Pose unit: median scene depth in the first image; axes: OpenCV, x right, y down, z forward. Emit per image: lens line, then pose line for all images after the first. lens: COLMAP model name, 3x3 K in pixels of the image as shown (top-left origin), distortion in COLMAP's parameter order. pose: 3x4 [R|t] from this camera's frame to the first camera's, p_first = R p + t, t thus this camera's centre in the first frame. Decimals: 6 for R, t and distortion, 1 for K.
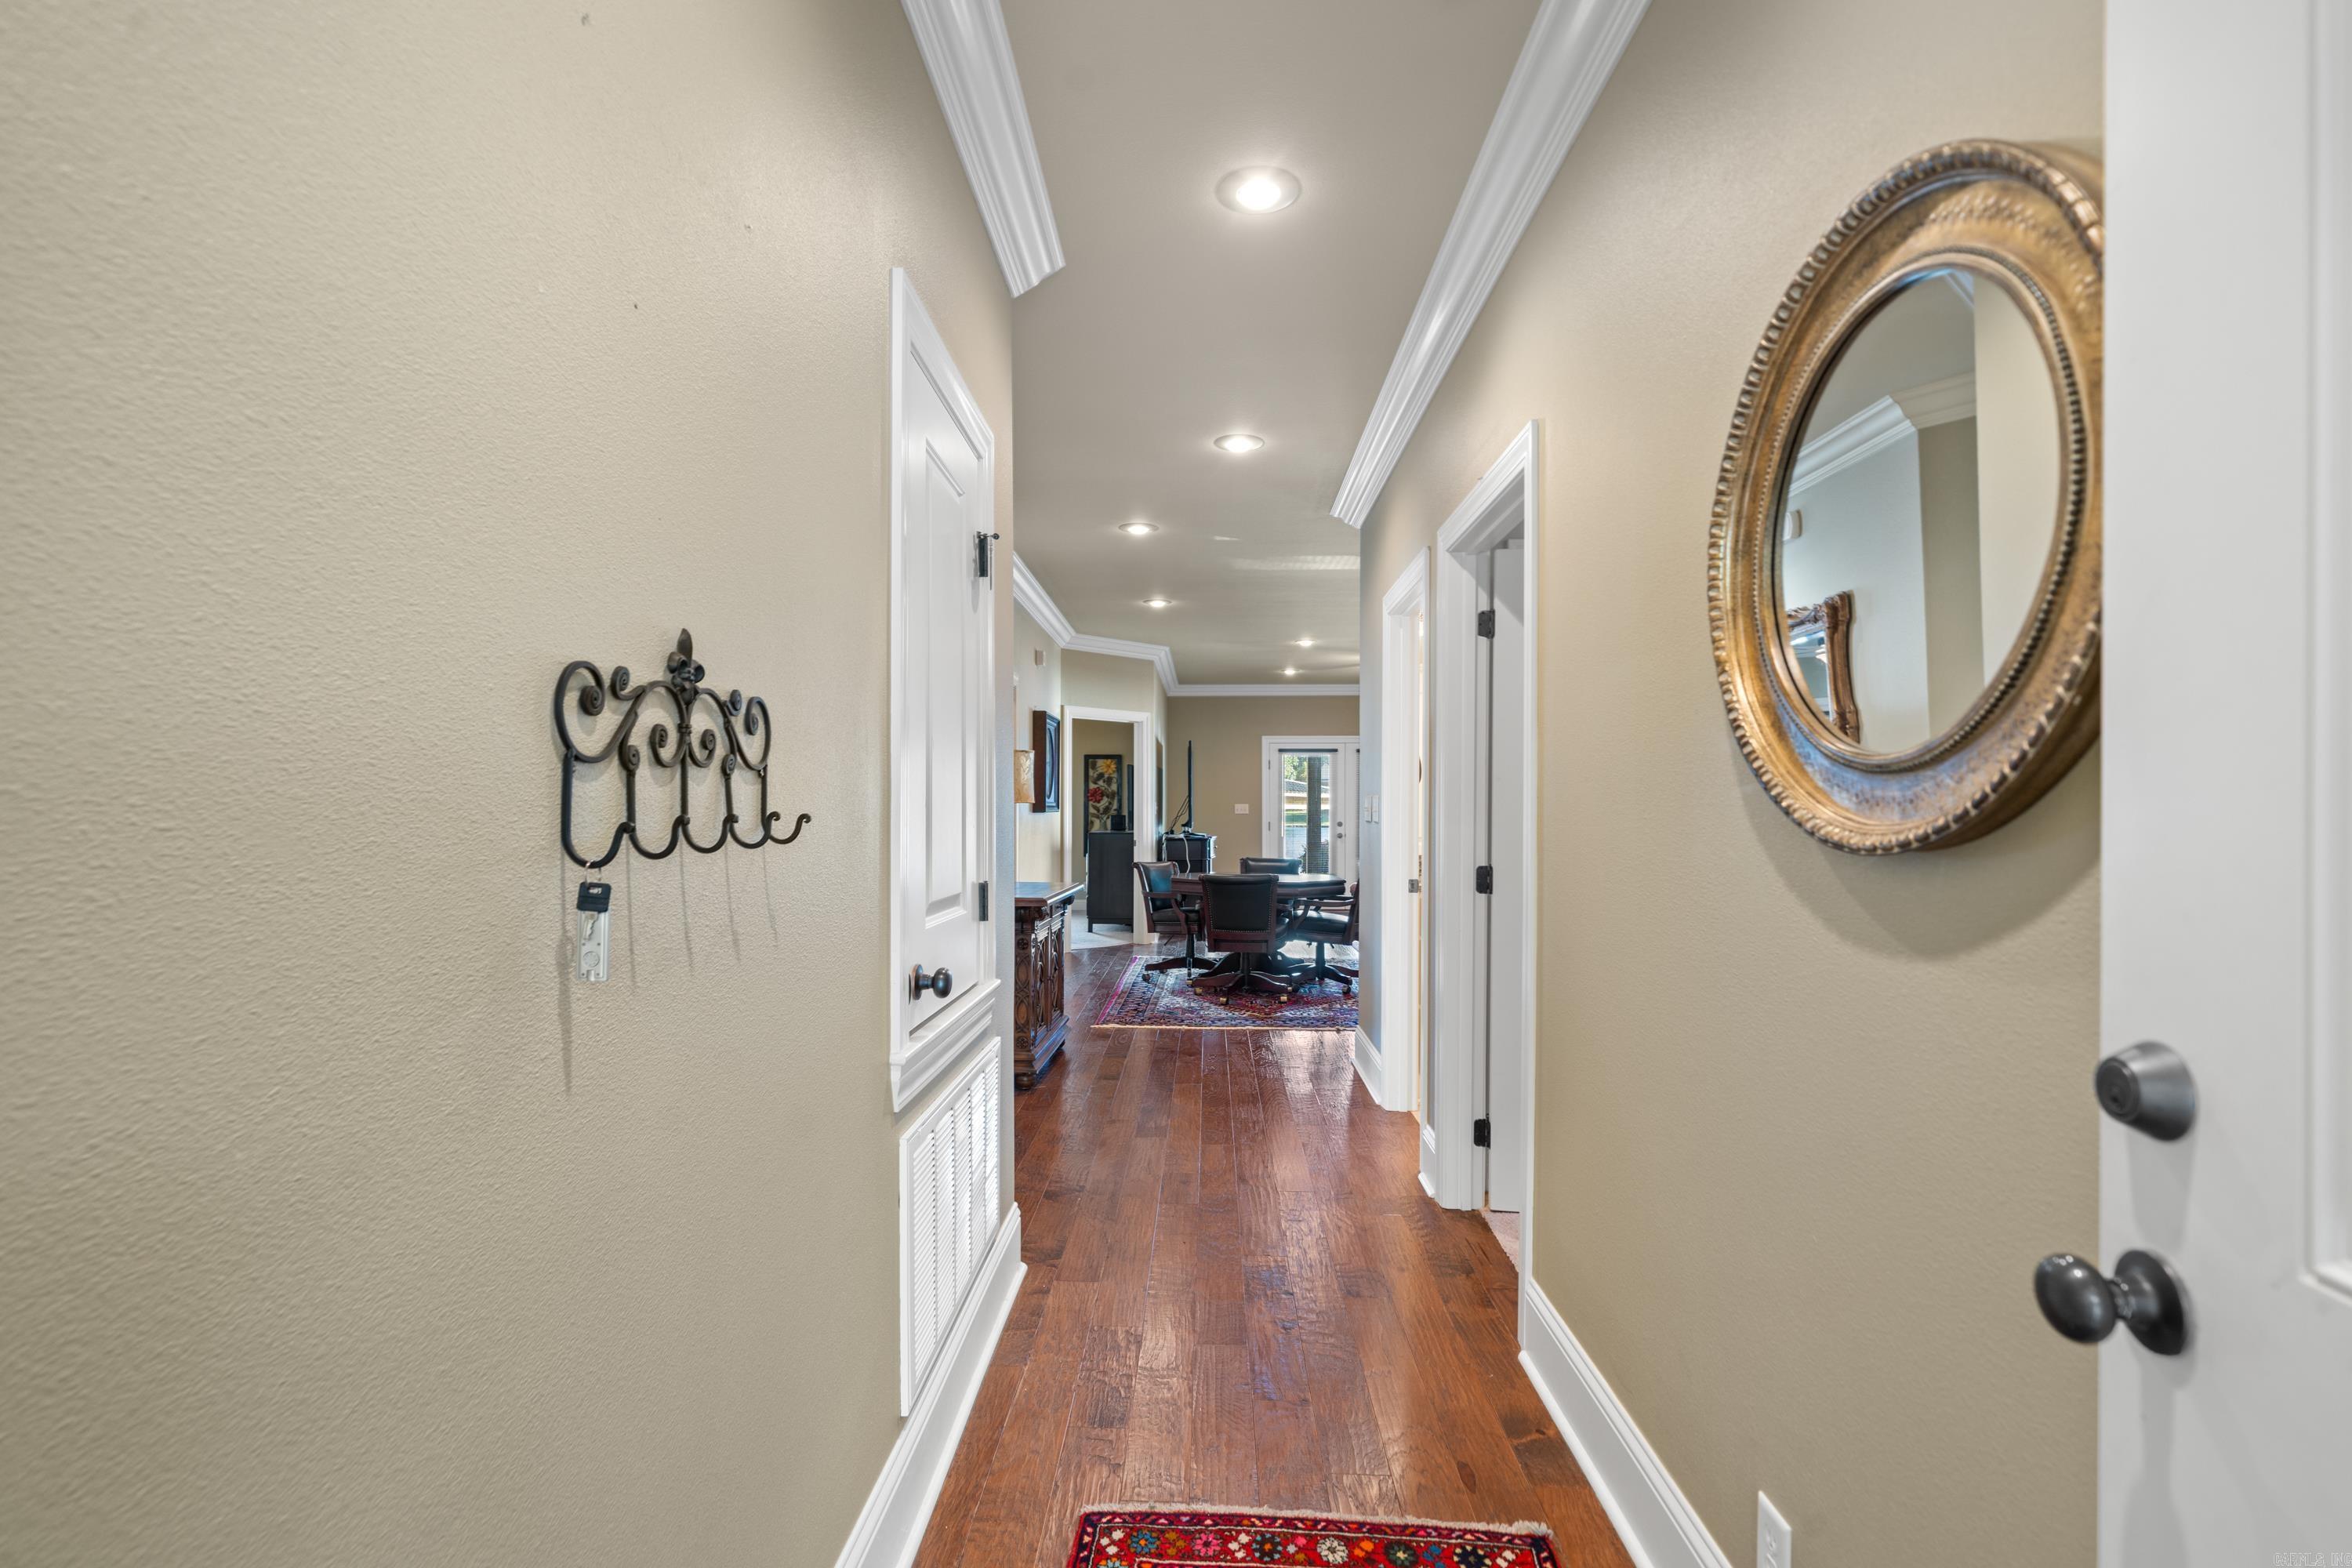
lens RADIAL K [[1012.7, 0, 1147.8], [0, 1012.7, 798.2], [0, 0, 1]] dist [-0.002889, 0.000411]
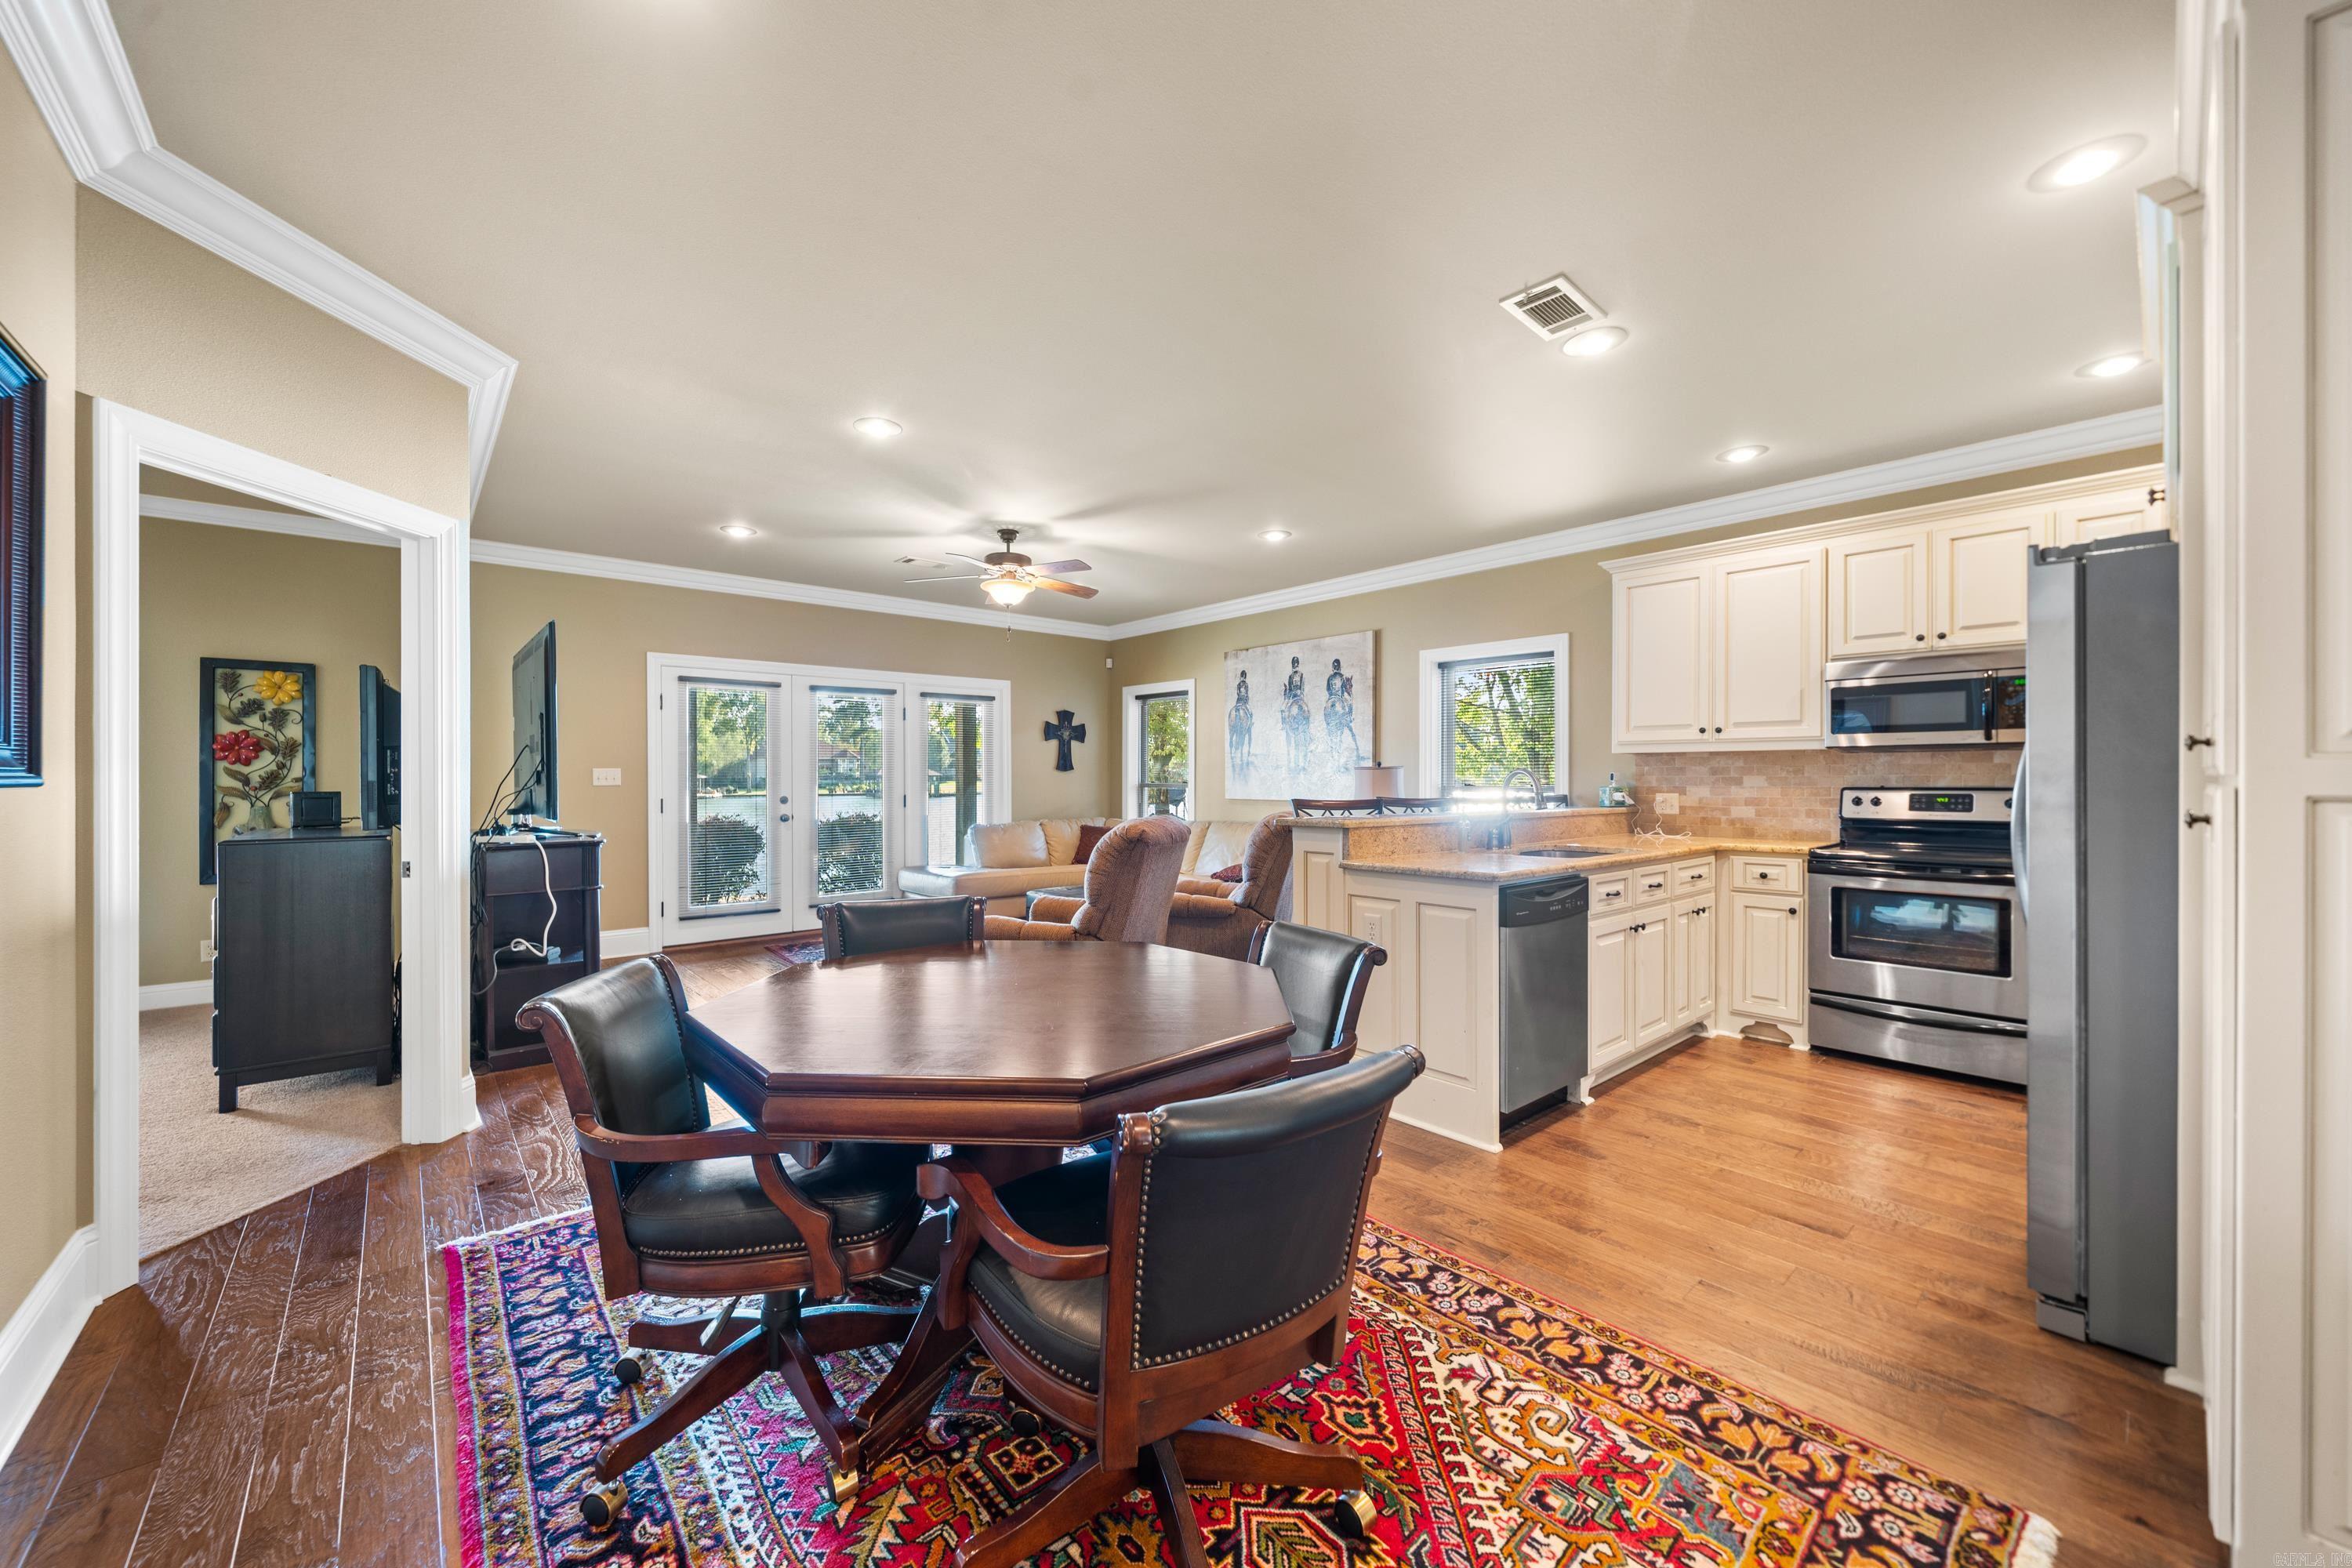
lens RADIAL K [[872.4, 0, 1169.9], [0, 872.4, 778.4], [0, 0, 1]] dist [-0.001976, -0.000217]
pose [[0.711414, -0.002482, 0.702768, -0.028240], [-0.003499, 0.999969, 0.007074, 0.006719], [-0.702764, -0.007491, 0.711383, 0.427536]]
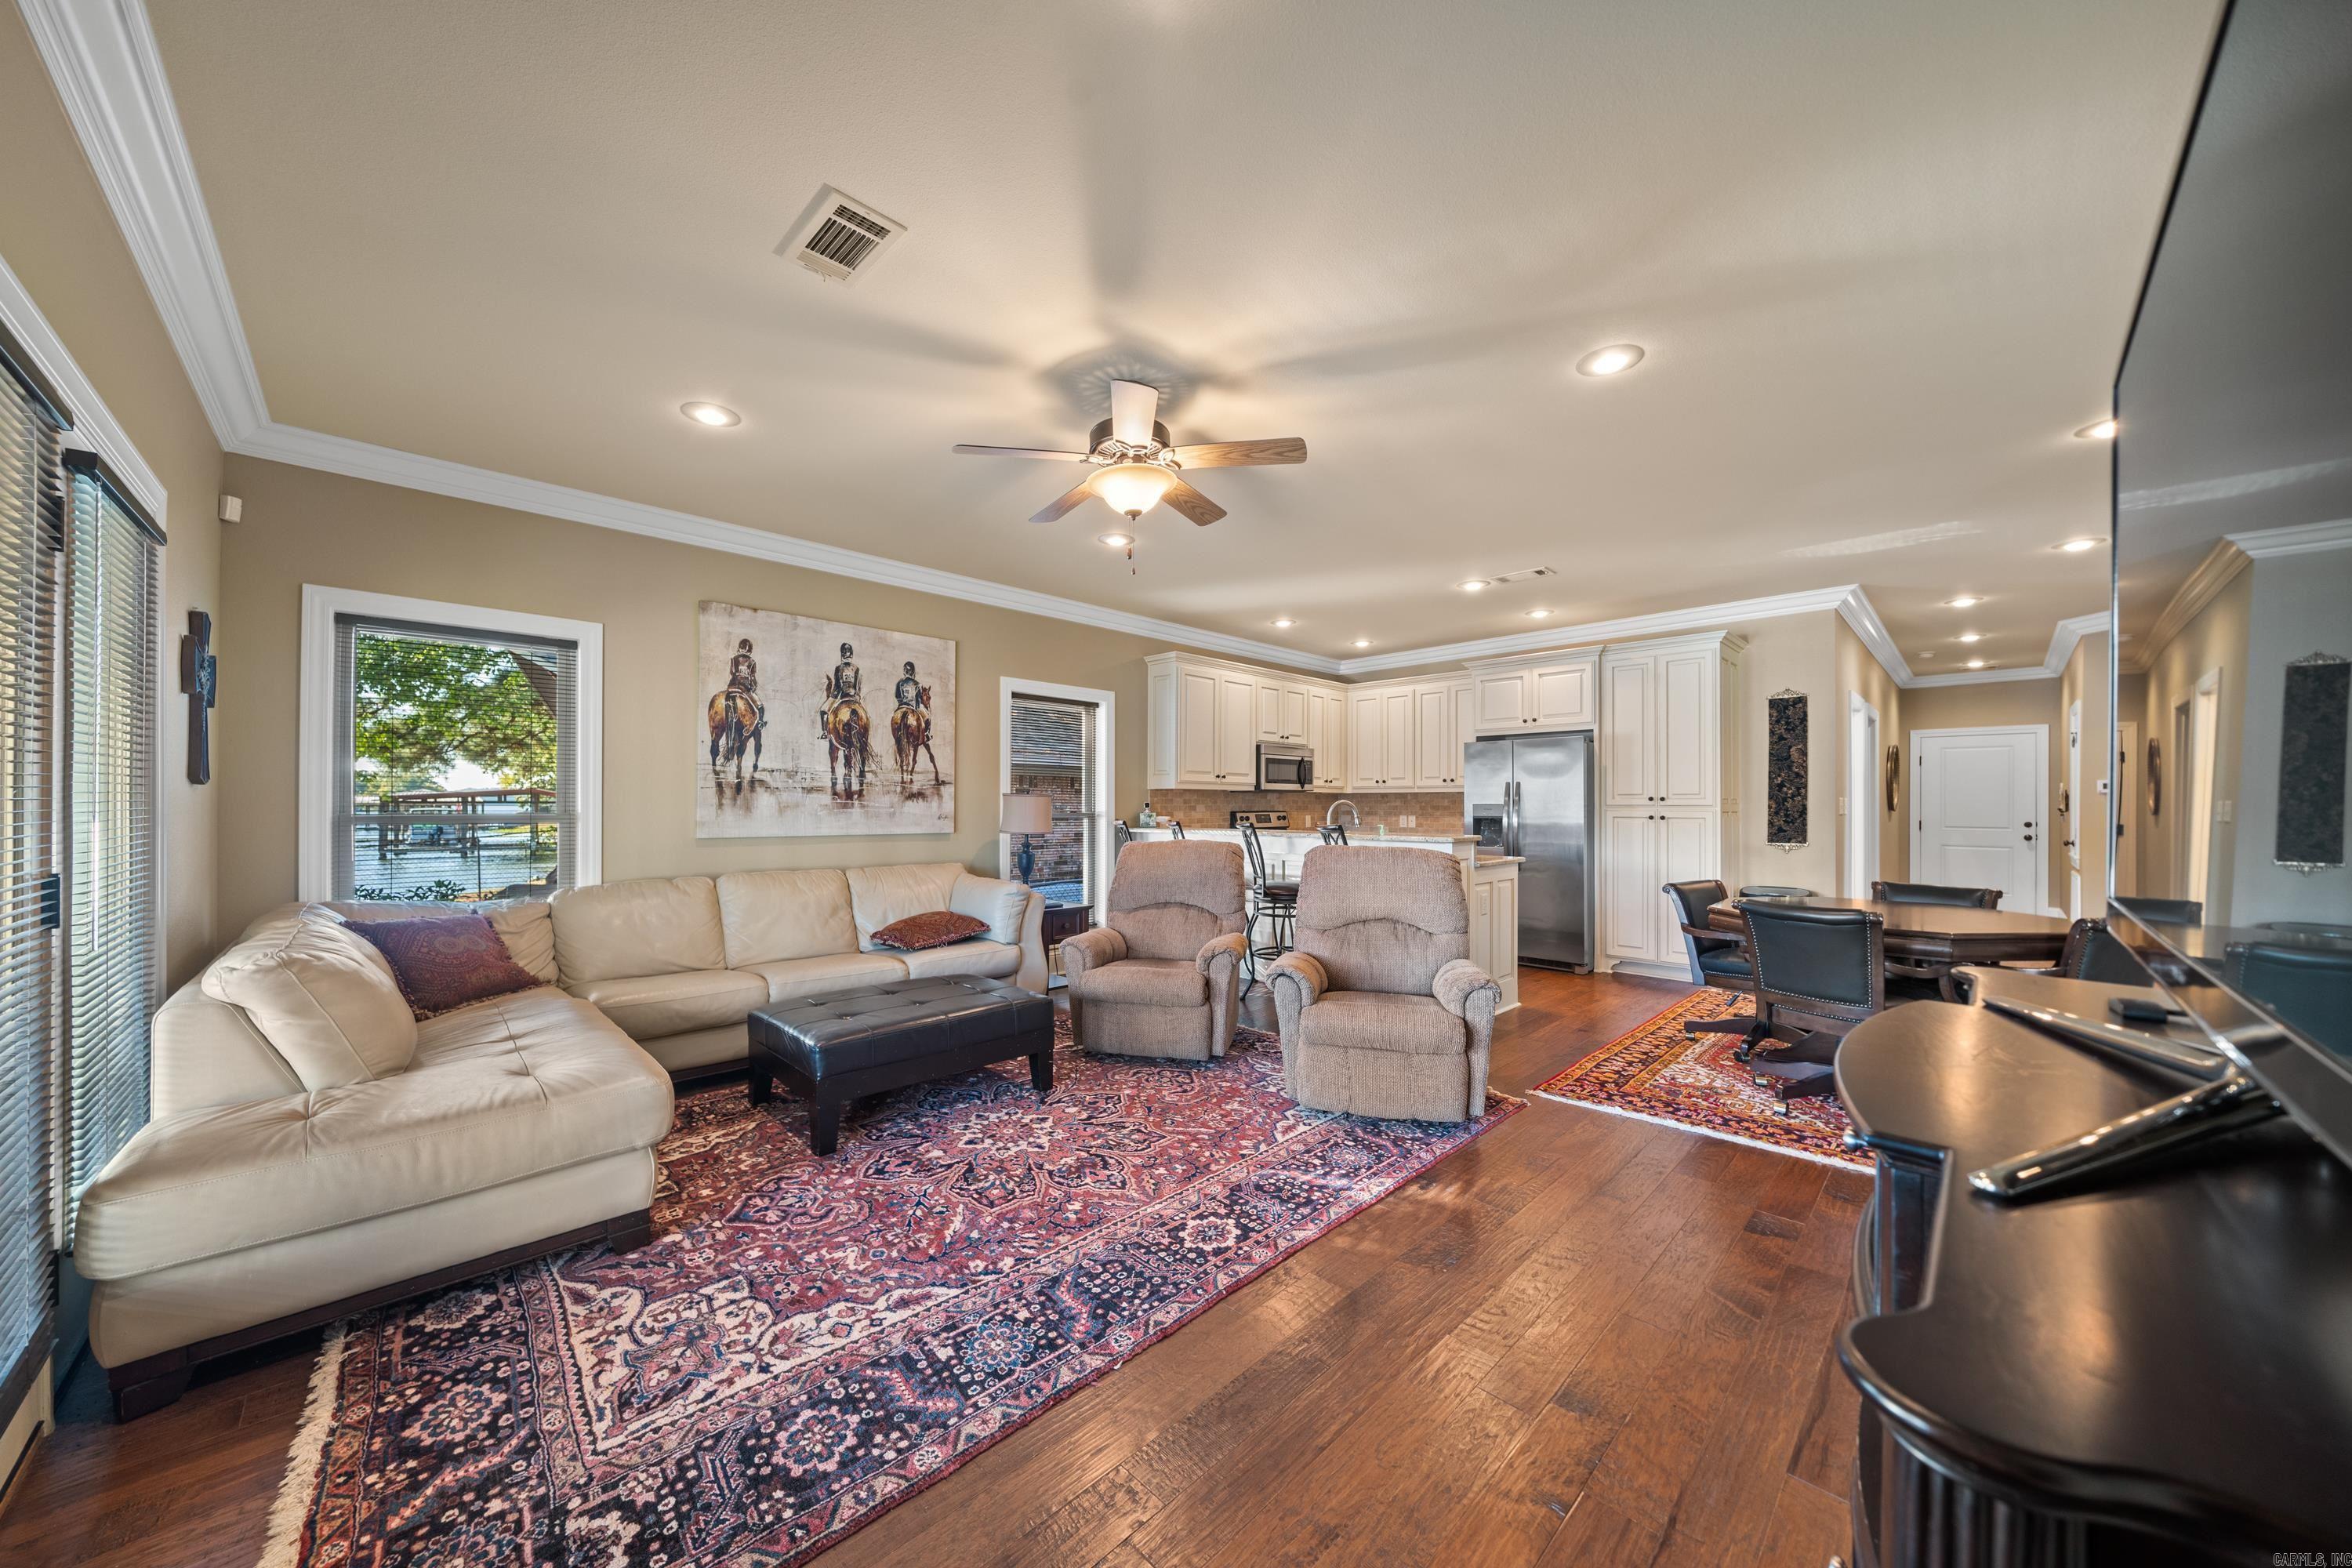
lens RADIAL K [[789.9, 0, 1160.6], [0, 789.9, 801.1], [0, 0, 1]] dist [-0.002183, -0.000188]
pose [[-0.720056, 0.000630, 0.693916, 0.053947], [-0.009133, 0.999904, -0.010384, 0.011046], [-0.693856, -0.013814, -0.719981, 0.962547]]
